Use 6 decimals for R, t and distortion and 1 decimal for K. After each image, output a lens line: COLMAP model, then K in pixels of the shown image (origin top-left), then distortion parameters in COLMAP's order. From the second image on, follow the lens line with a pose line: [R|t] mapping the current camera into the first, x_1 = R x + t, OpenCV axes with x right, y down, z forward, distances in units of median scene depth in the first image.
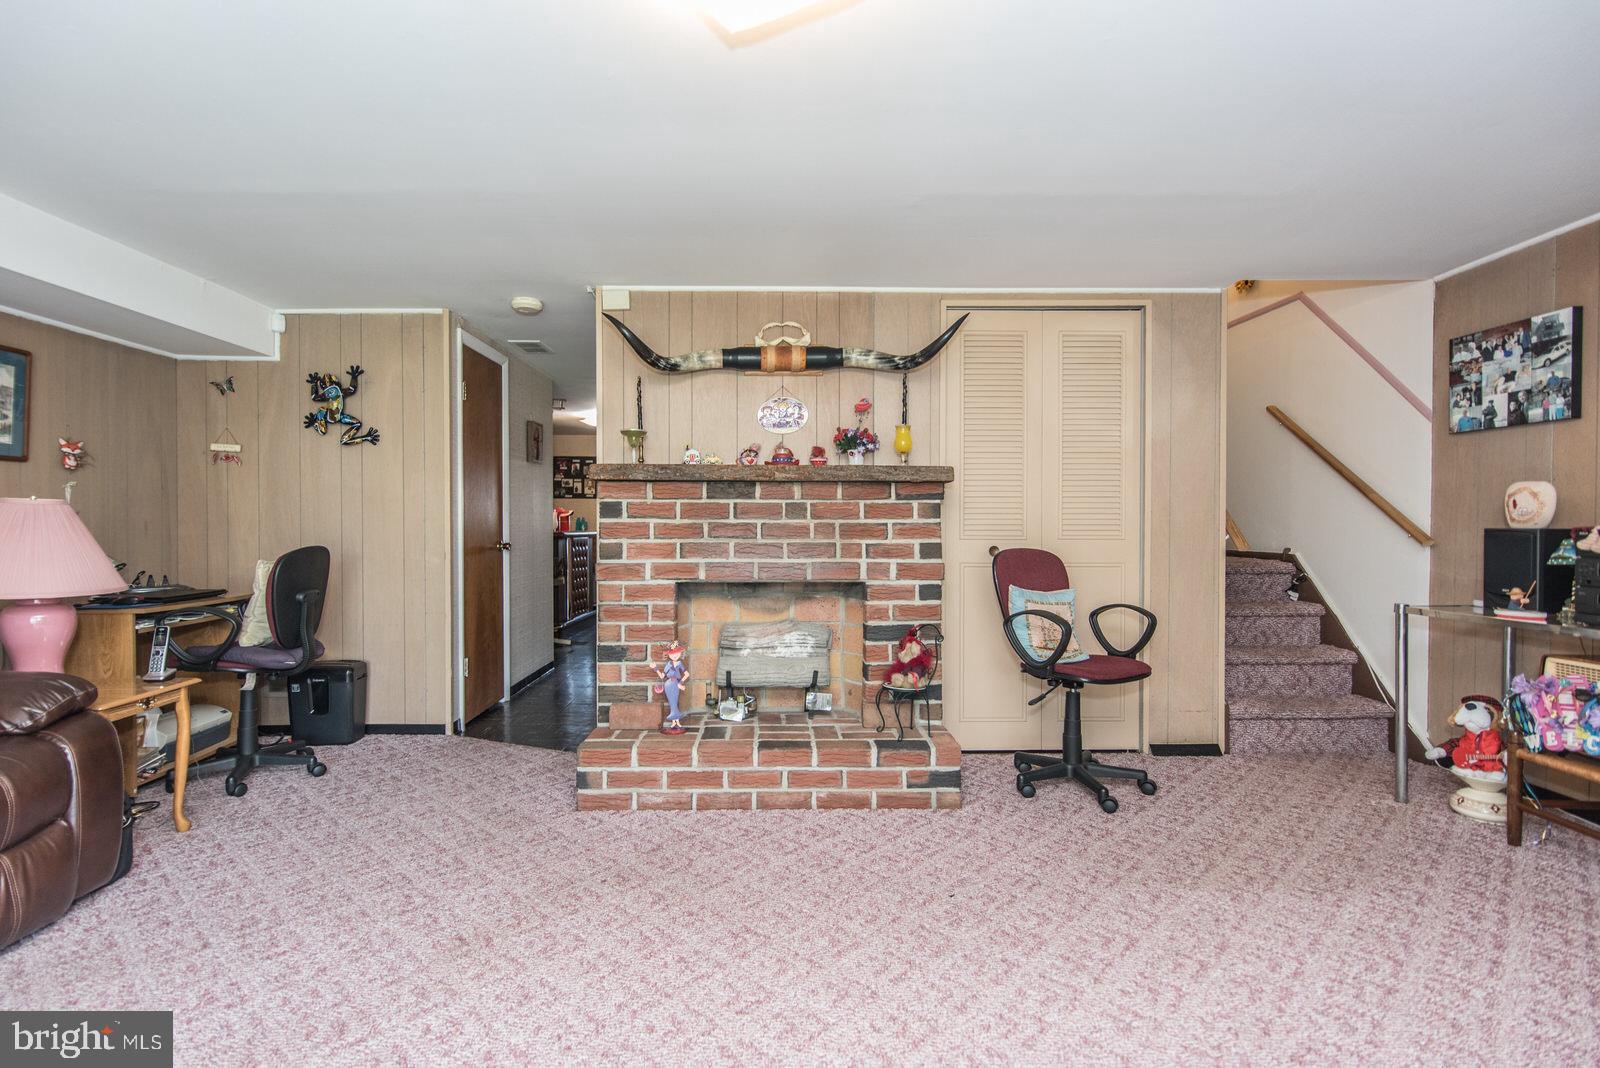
lens RADIAL K [[796.6, 0, 783.7], [0, 796.6, 528.7], [0, 0, 1]] dist [0.003558, 0.000206]
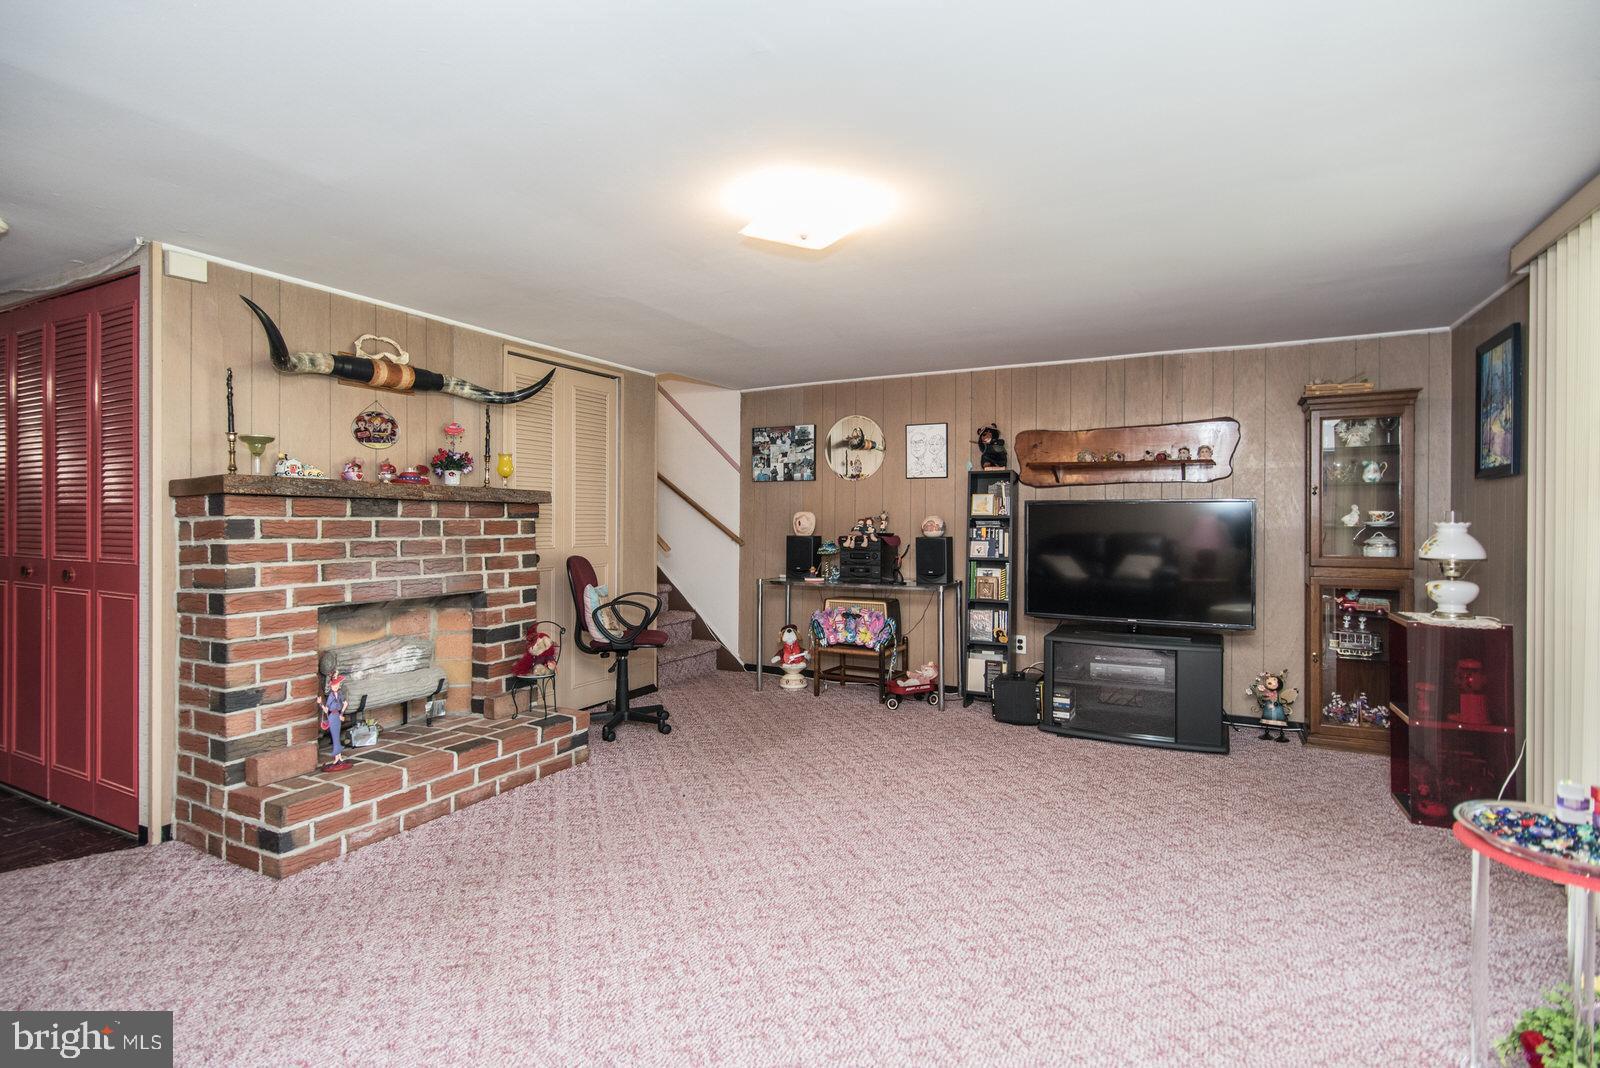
lens RADIAL K [[788.3, 0, 793.0], [0, 788.3, 519.5], [0, 0, 1]] dist [0.001089, -0.000055]
pose [[0.478744, 0.001306, 0.877953, -0.665432], [0.002788, 0.999992, -0.003007, -0.029610], [-0.877950, 0.003888, 0.478737, 0.087944]]
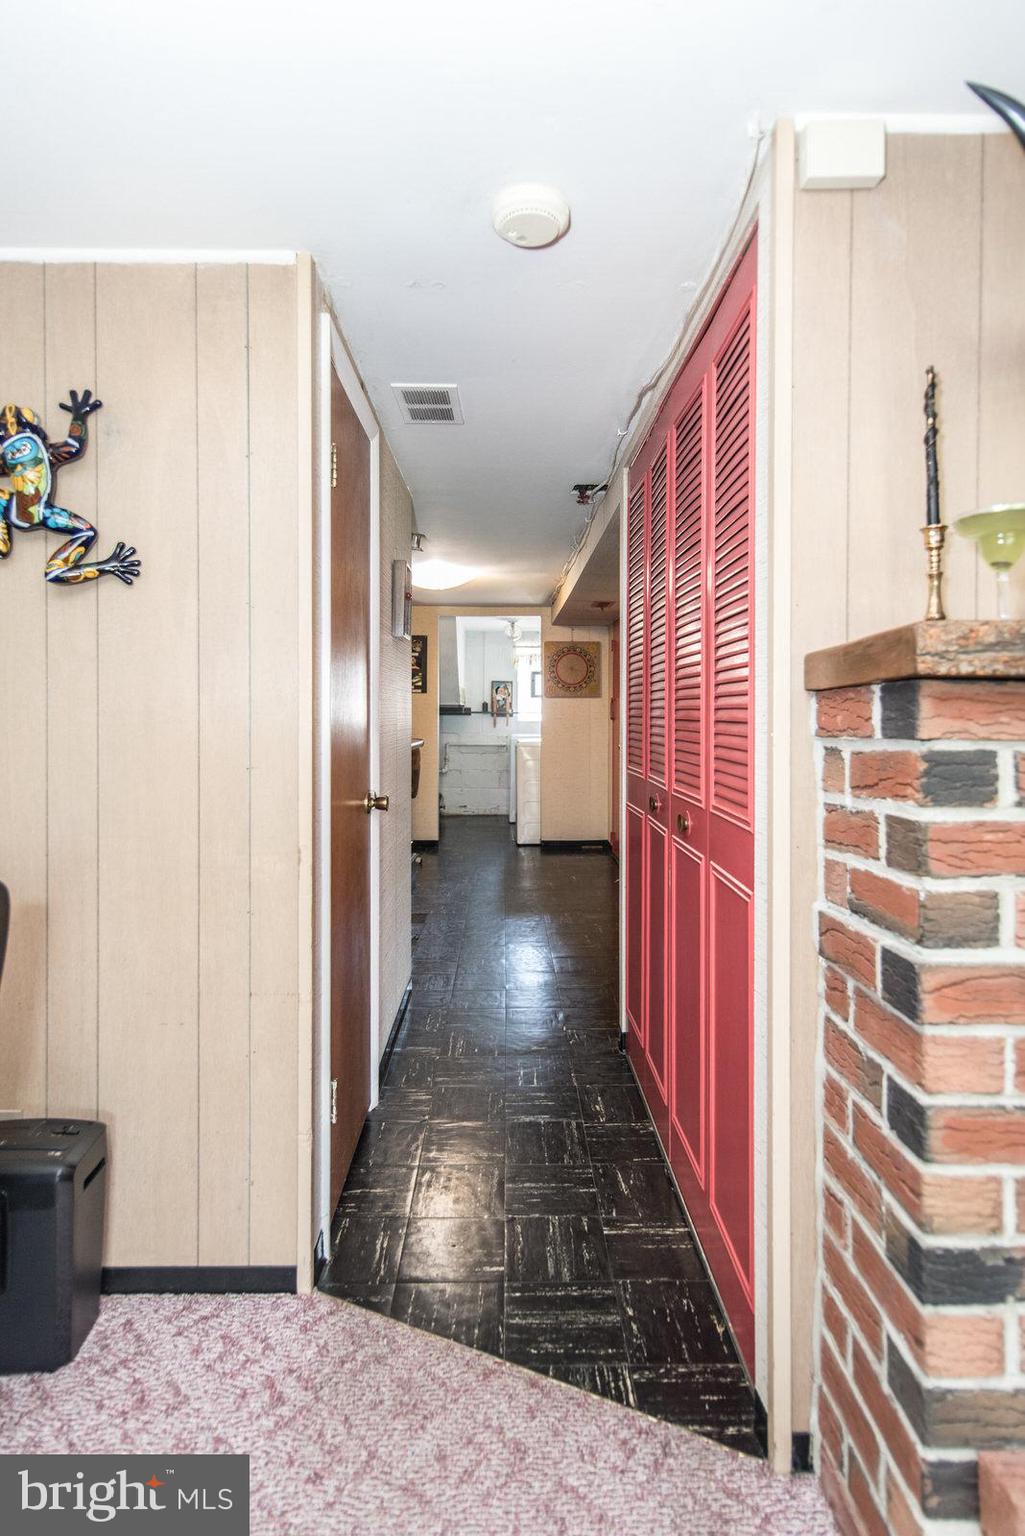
lens RADIAL K [[829.6, 0, 511.6], [0, 829.6, 716.0], [0, 0, 1]] dist [0.013786, 0.000437]
pose [[0.999995, 0.003037, -0.000097, -0.380385], [-0.003037, 0.999995, -0.001263, -0.045710], [0.000093, 0.001263, 0.999999, 0.689197]]
